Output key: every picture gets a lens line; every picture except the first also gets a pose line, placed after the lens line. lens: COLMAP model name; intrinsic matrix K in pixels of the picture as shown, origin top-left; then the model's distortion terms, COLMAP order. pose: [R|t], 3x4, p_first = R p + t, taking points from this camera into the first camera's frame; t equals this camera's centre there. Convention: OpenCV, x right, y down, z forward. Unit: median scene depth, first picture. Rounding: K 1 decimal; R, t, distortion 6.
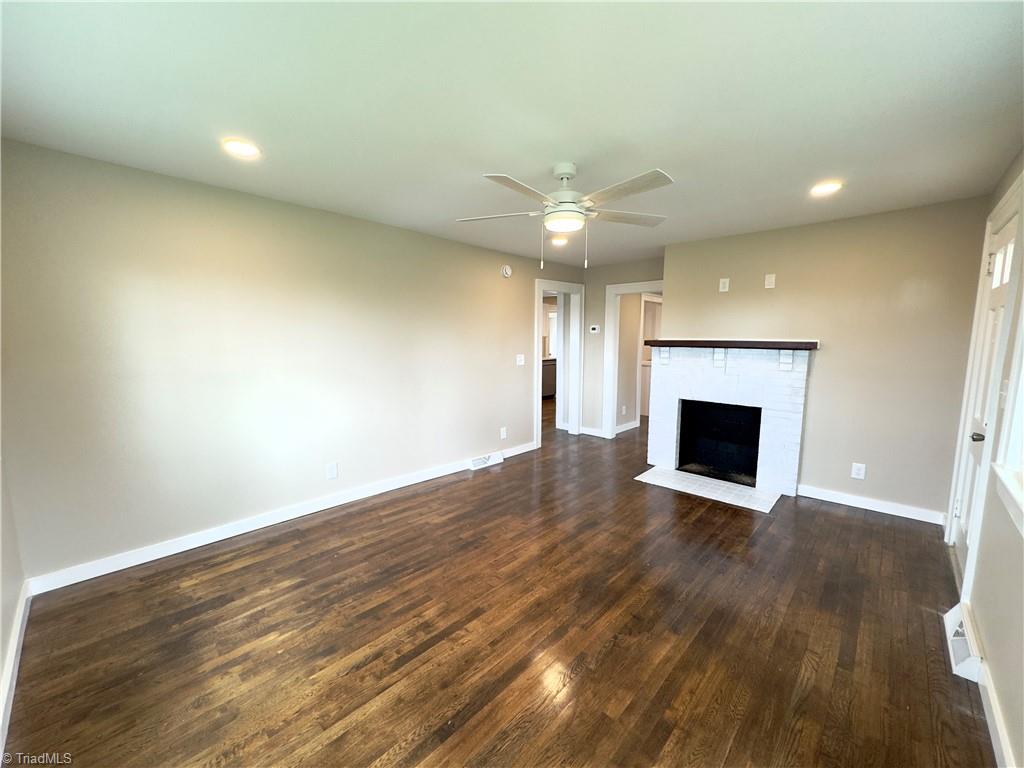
lens RADIAL K [[407.6, 0, 512.0], [0, 407.6, 384.0], [0, 0, 1]] dist [-0.000089, 0.000068]
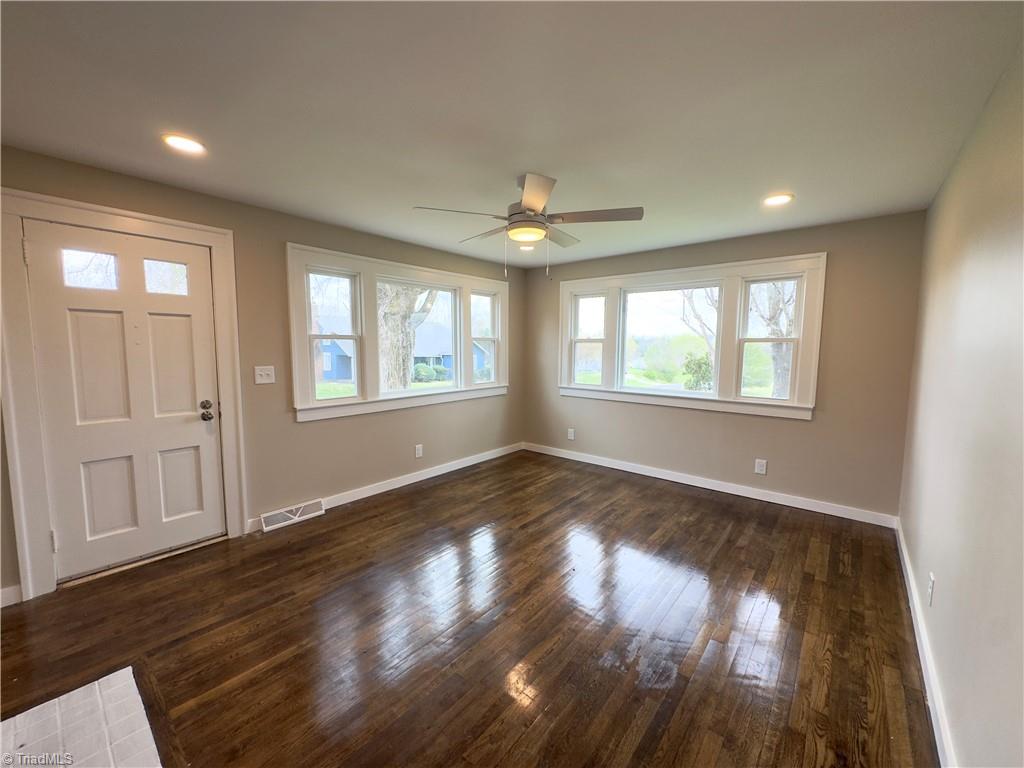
lens RADIAL K [[407.6, 0, 512.0], [0, 407.6, 384.0], [0, 0, 1]] dist [-0.000089, 0.000068]
pose [[-0.998501, -0.005392, -0.054474, 0.174195], [-0.016931, 0.976759, 0.213671, -0.190820], [0.052055, 0.214273, -0.975386, 1.649094]]
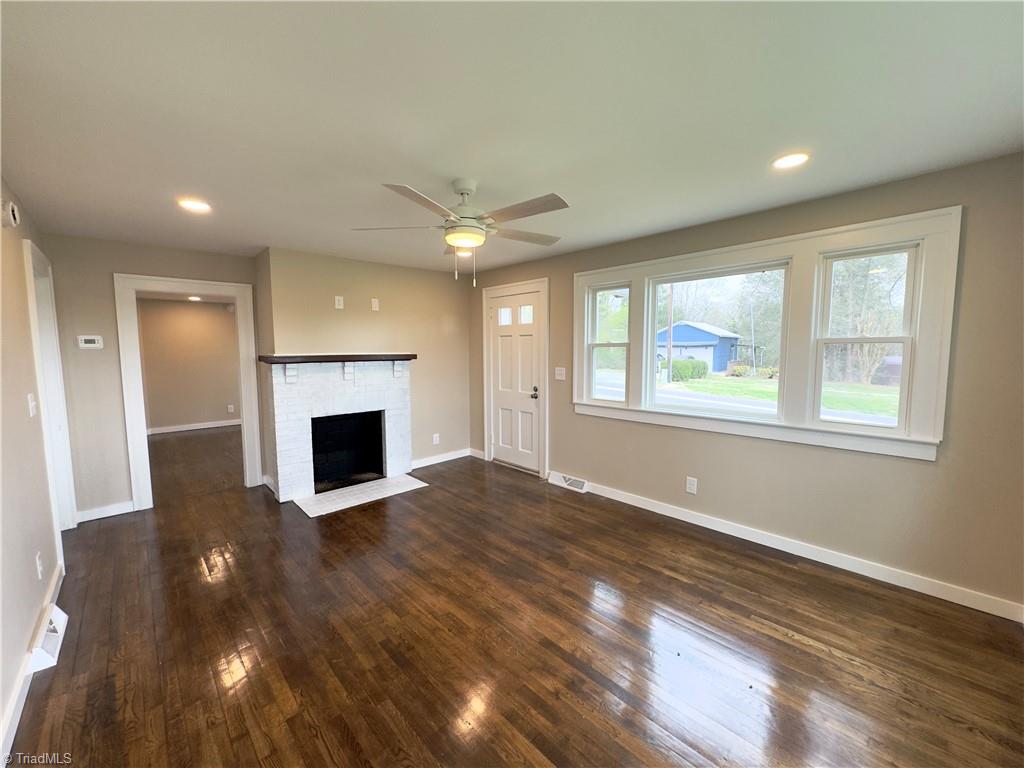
lens RADIAL K [[407.6, 0, 512.0], [0, 407.6, 384.0], [0, 0, 1]] dist [-0.000089, 0.000068]
pose [[0.060604, -0.090050, 0.994092, -0.701859], [0.125739, 0.988677, 0.081894, -0.086342], [-0.990211, 0.120033, 0.071240, 0.678928]]
